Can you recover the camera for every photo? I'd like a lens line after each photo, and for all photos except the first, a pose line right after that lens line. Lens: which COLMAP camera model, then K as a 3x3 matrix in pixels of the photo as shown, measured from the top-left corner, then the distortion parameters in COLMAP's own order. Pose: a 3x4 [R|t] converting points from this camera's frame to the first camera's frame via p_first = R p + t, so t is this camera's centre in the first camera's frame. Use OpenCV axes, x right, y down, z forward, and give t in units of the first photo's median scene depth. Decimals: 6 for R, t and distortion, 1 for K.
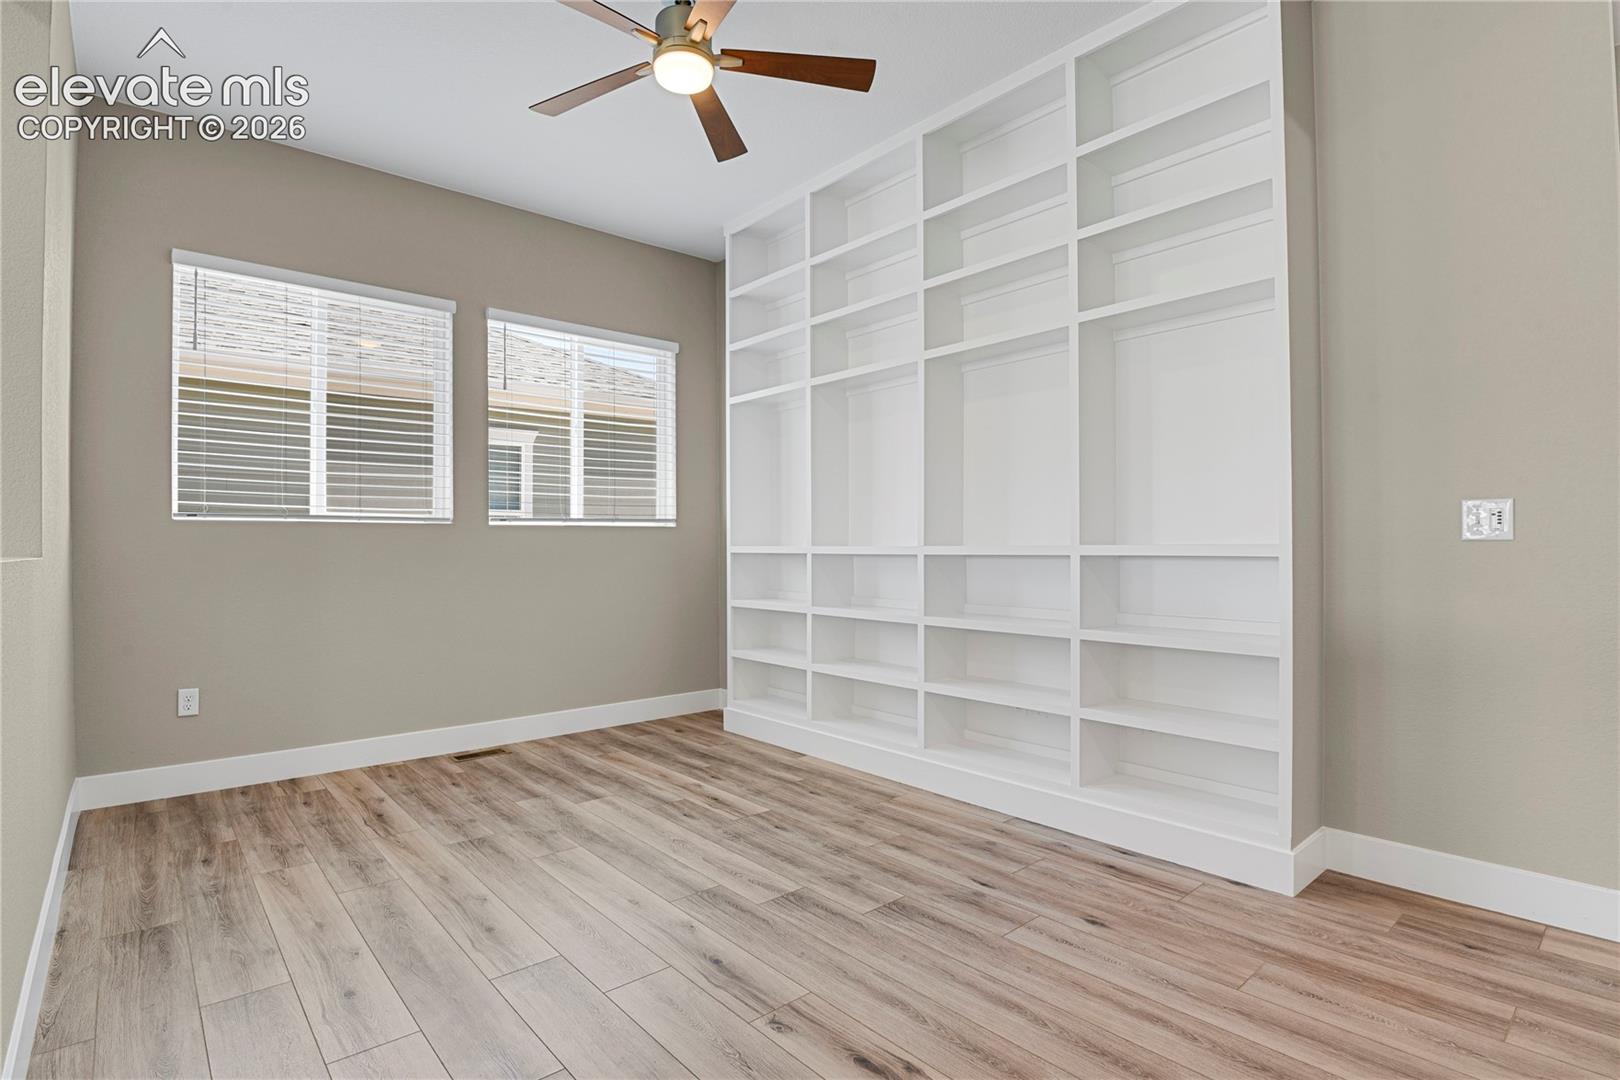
lens RADIAL K [[789.5, 0, 821.0], [0, 789.5, 540.7], [0, 0, 1]] dist [-0.023365, -0.005330]
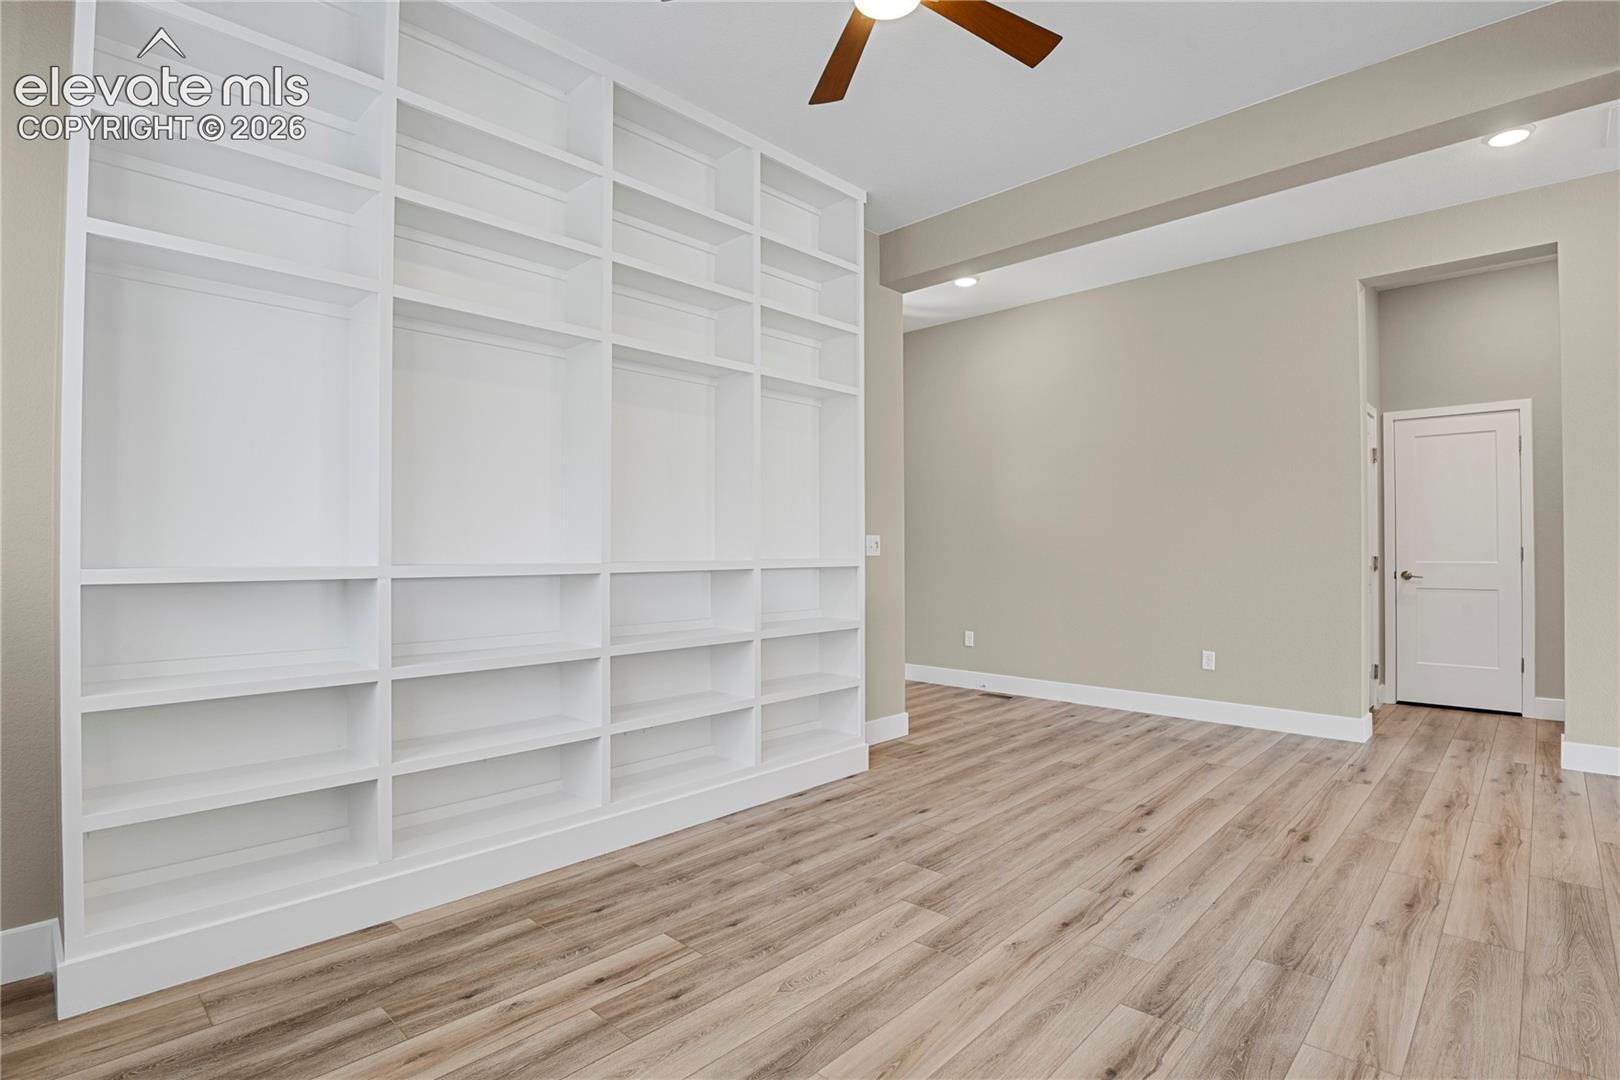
lens RADIAL K [[789.5, 0, 821.0], [0, 789.5, 540.7], [0, 0, 1]] dist [-0.023365, -0.005330]
pose [[-0.089648, 0.009208, 0.995931, -0.903185], [-0.008634, 0.999913, -0.010022, -0.017298], [-0.995936, -0.009497, -0.089561, 1.040579]]
